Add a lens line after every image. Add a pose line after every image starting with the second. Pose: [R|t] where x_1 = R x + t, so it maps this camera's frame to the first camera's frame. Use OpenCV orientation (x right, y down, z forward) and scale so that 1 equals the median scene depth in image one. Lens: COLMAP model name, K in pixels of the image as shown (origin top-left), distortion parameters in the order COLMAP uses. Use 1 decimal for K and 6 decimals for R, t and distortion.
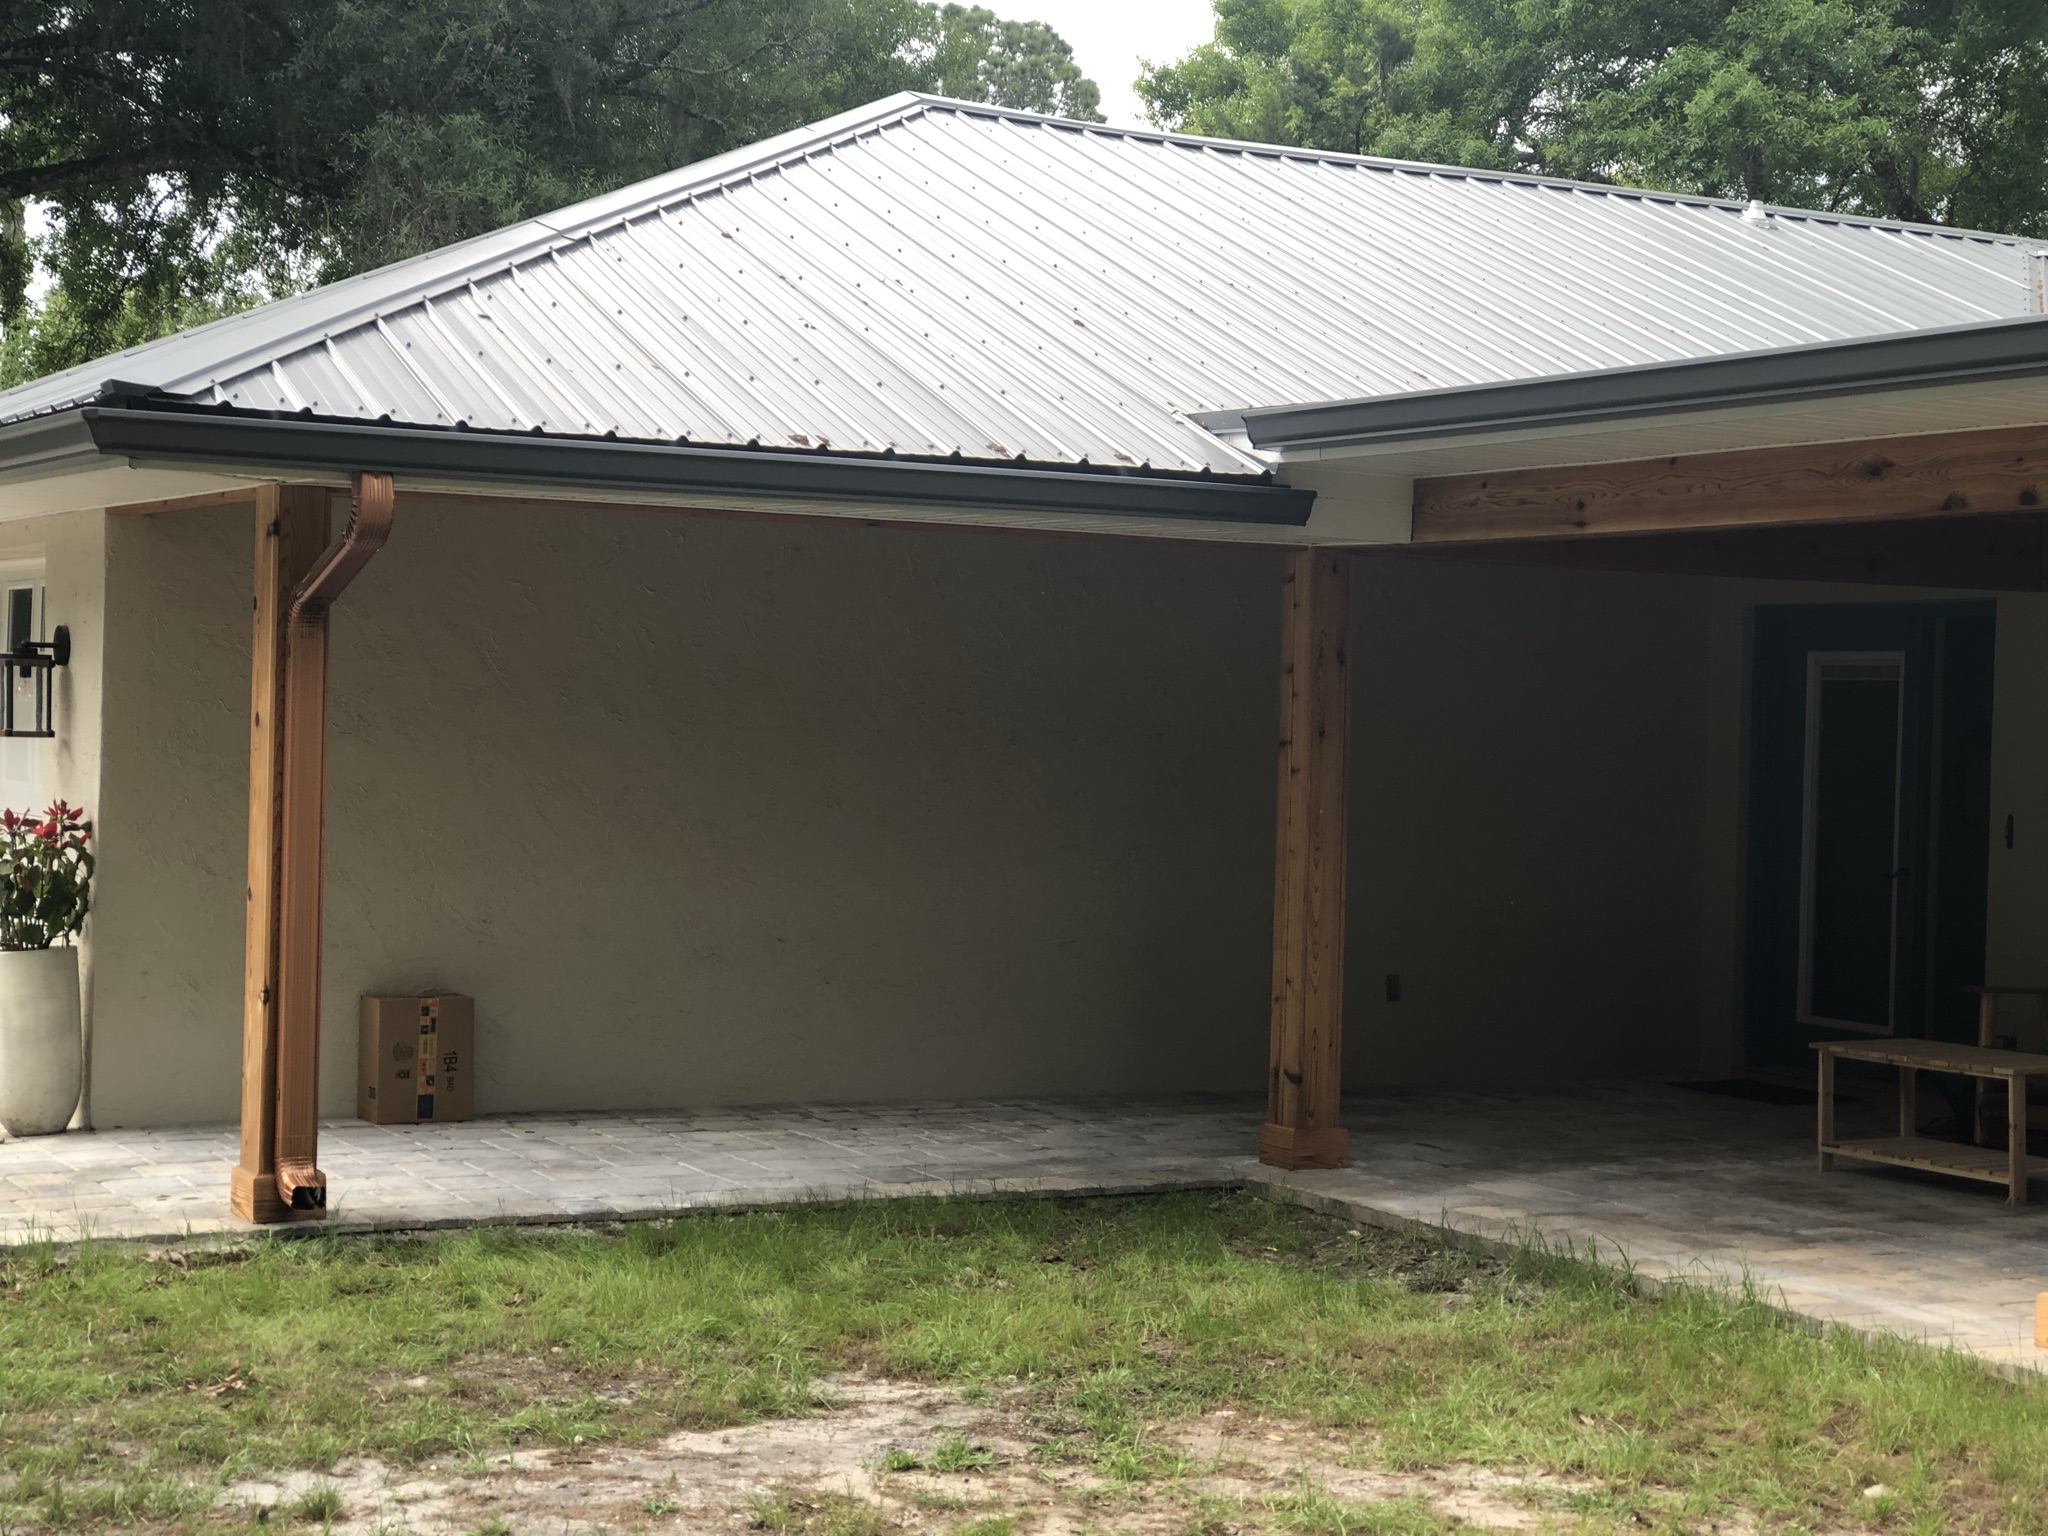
lens RADIAL K [[3346.2, 0, 1020.3], [0, 3346.2, 769.4], [0, 0, 1]] dist [0.048479, 0.000000]
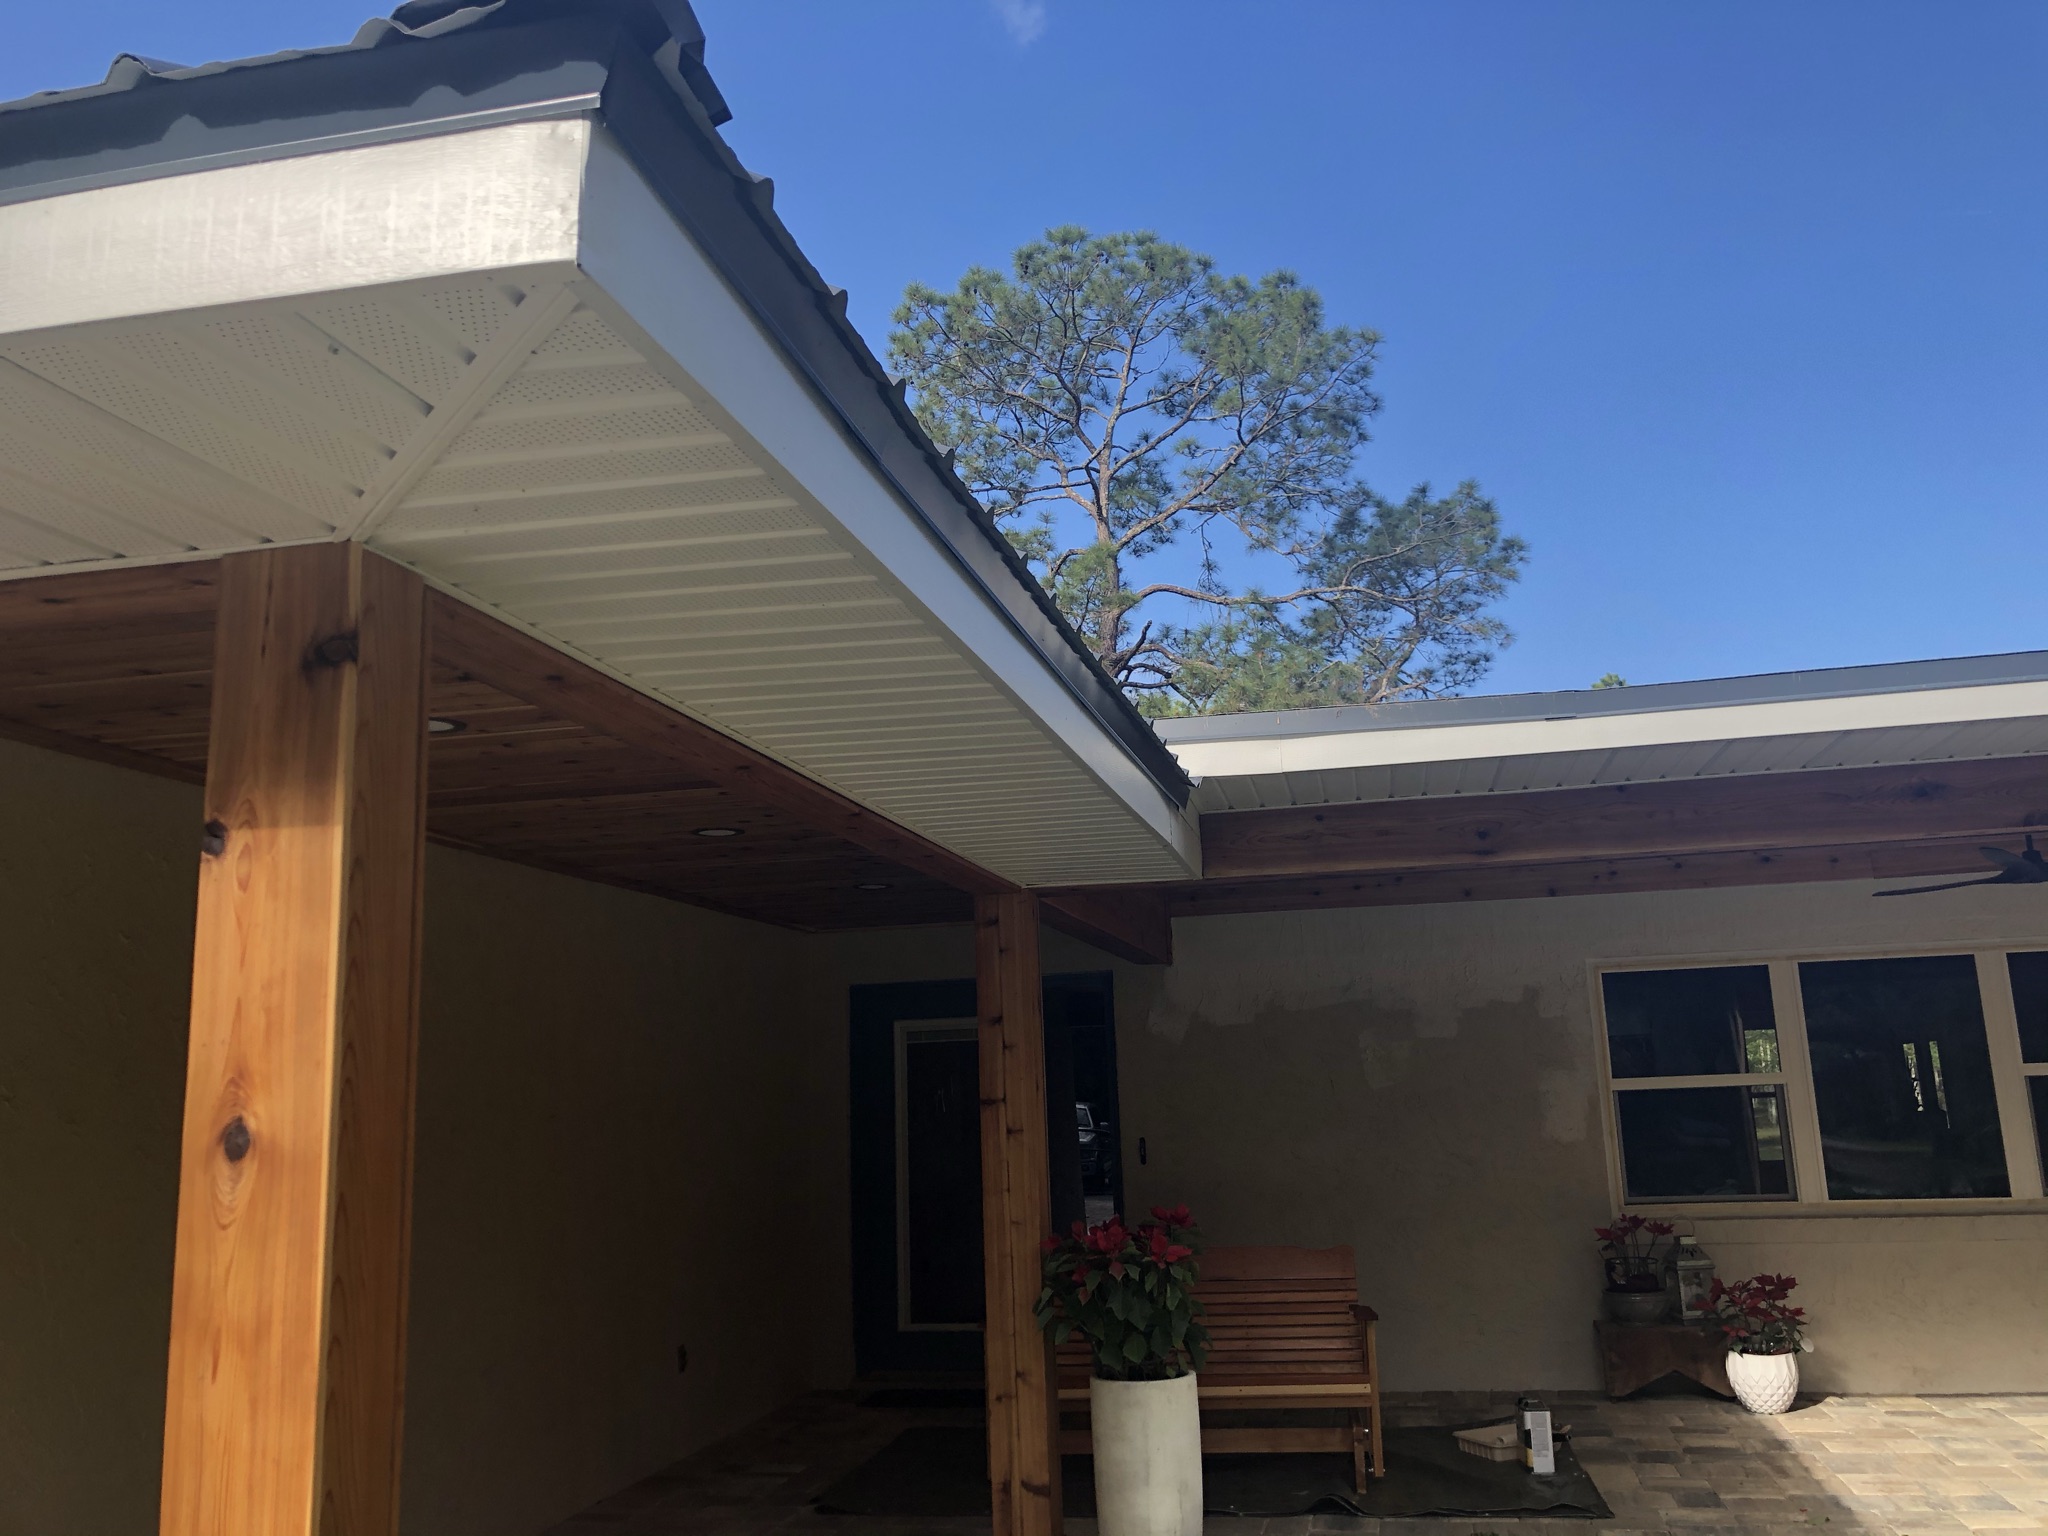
lens RADIAL K [[1665.3, 0, 1033.6], [0, 1665.3, 769.4], [0, 0, 1]] dist [0.043905, -0.046354]
pose [[0.650668, 0.095676, 0.753311, -0.267728], [0.065460, 0.981271, -0.181170, -0.013632], [-0.756536, 0.167193, 0.632218, 0.688966]]
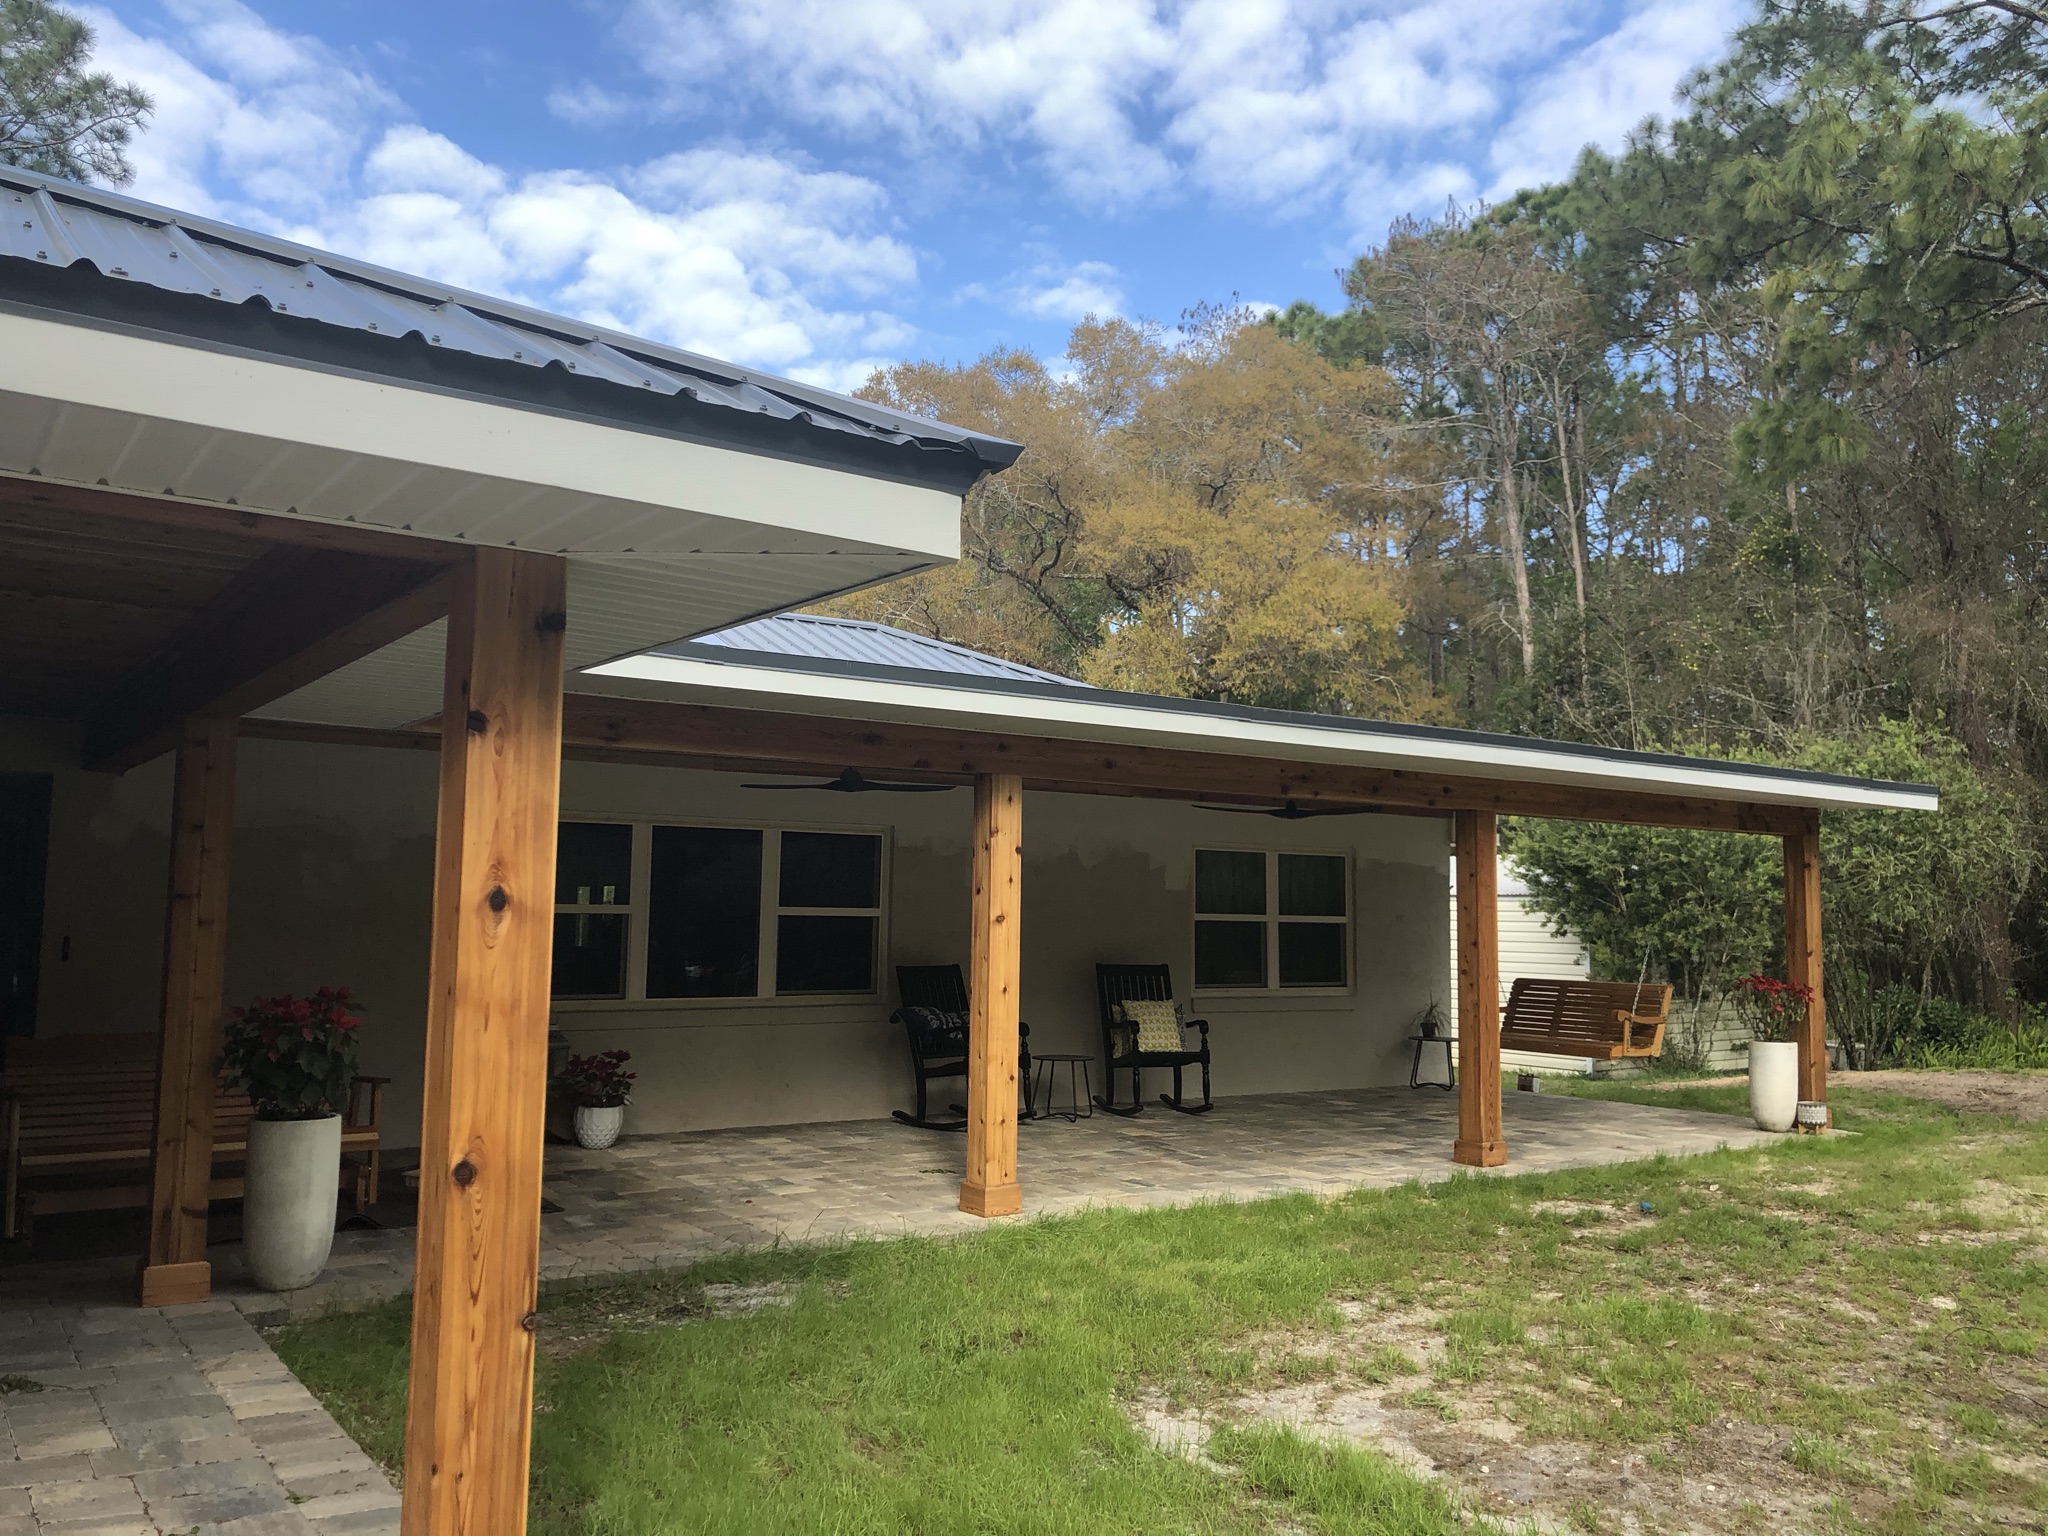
lens RADIAL K [[1665.3, 0, 1023.1], [0, 1665.3, 764.5], [0, 0, 1]] dist [0.043905, -0.046354]
pose [[-0.106282, 0.059212, 0.992571, -0.479126], [-0.005459, 0.998176, -0.060131, -0.019072], [-0.994321, -0.011809, -0.105765, 0.795961]]
